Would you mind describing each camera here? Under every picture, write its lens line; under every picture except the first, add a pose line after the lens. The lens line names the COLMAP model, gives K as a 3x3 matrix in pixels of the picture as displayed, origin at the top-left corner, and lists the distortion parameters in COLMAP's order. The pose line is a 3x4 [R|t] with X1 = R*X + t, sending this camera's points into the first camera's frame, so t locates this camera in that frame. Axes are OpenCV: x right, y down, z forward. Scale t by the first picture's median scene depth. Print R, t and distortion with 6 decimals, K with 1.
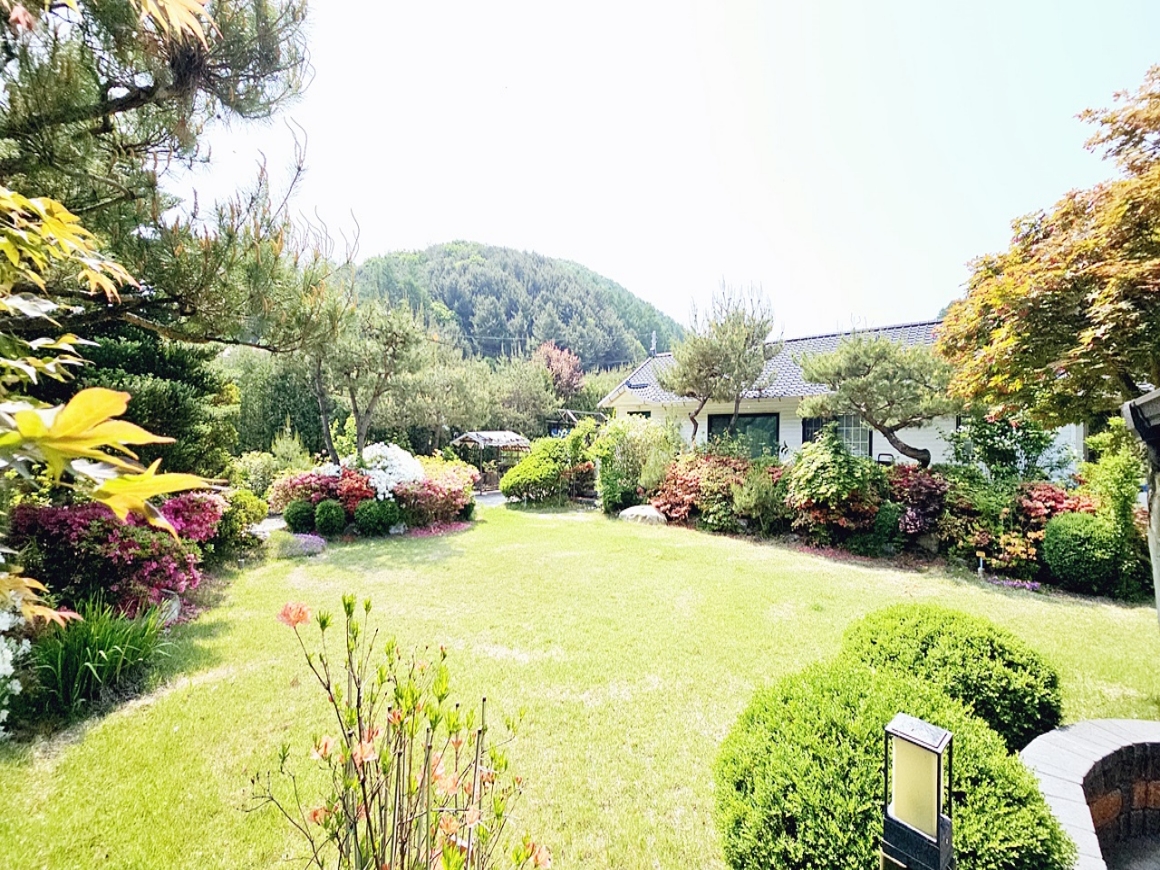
lens RADIAL K [[471.2, 0, 574.7], [0, 471.2, 445.5], [0, 0, 1]] dist [0.001059, -0.000075]
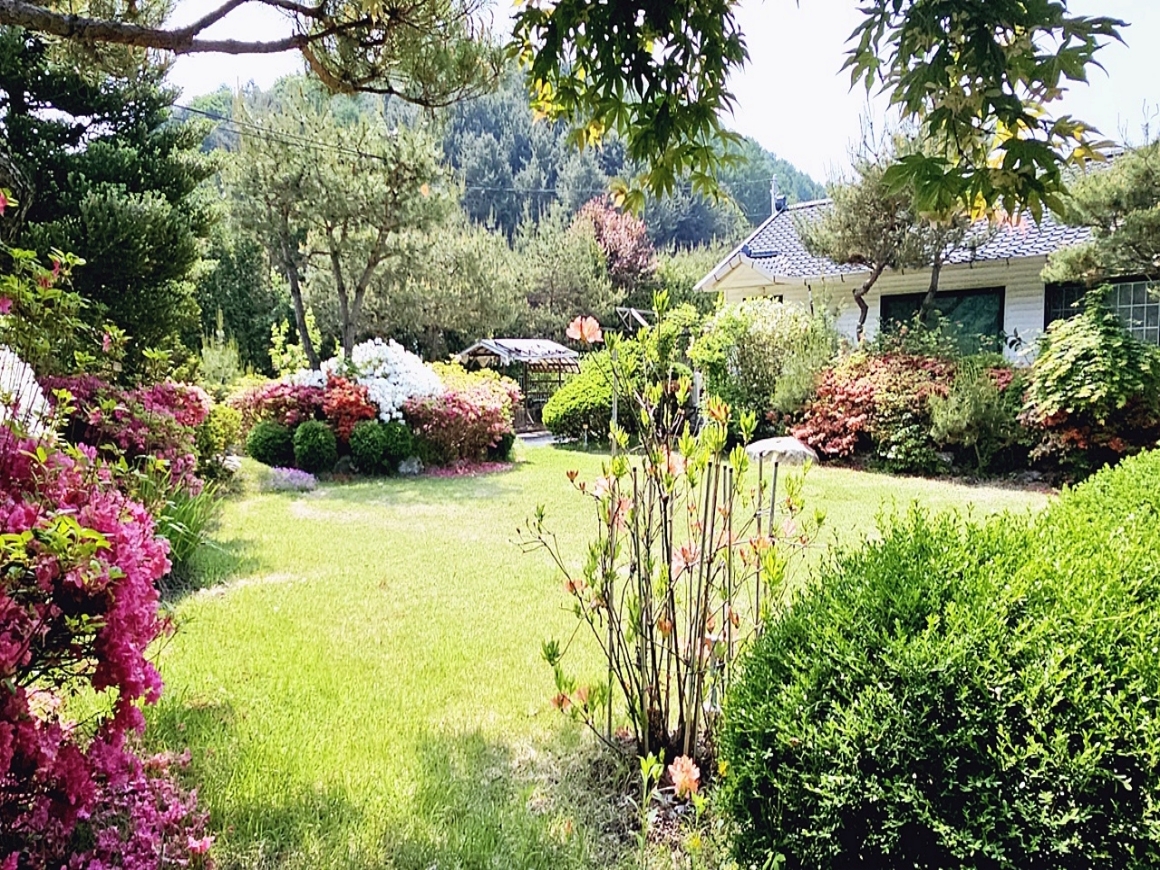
lens RADIAL K [[792.8, 0, 561.5], [0, 792.8, 433.3], [0, 0, 1]] dist [0.001595, 0.000742]
pose [[0.997288, -0.008267, -0.073137, -0.071251], [0.012199, 0.998495, 0.053475, 0.065164], [0.072585, -0.054222, 0.995887, -0.081468]]
